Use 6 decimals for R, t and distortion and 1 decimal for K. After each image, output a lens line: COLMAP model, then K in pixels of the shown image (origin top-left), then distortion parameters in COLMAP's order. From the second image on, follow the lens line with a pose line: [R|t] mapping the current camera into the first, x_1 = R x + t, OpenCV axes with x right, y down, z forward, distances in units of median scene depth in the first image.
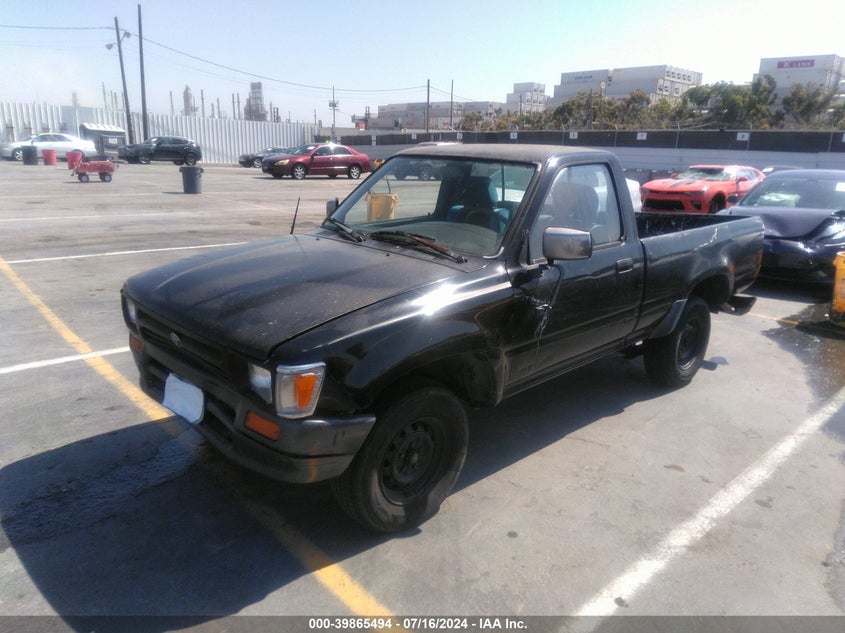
lens RADIAL K [[695.1, 0, 422.5], [0, 695.1, 316.5], [0, 0, 1]] dist [-0.000356, -0.001596]
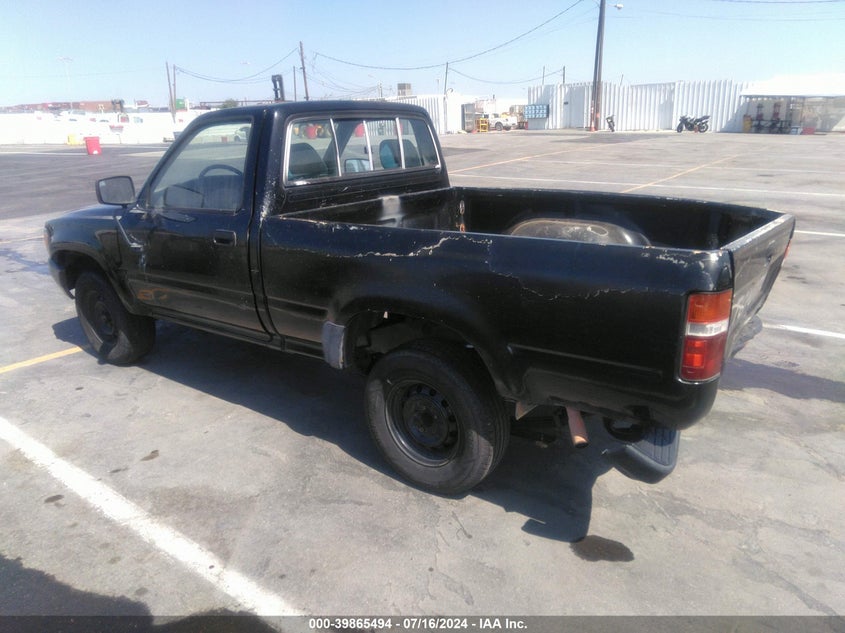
lens RADIAL K [[672.0, 0, 422.5], [0, 672.0, 316.5], [0, 0, 1]] dist [-0.004406, 0.003246]
pose [[0.084586, 0.248735, -0.964871, 1.268866], [-0.215705, 0.949950, 0.225979, -0.246612], [0.972788, 0.189013, 0.134006, 1.262995]]
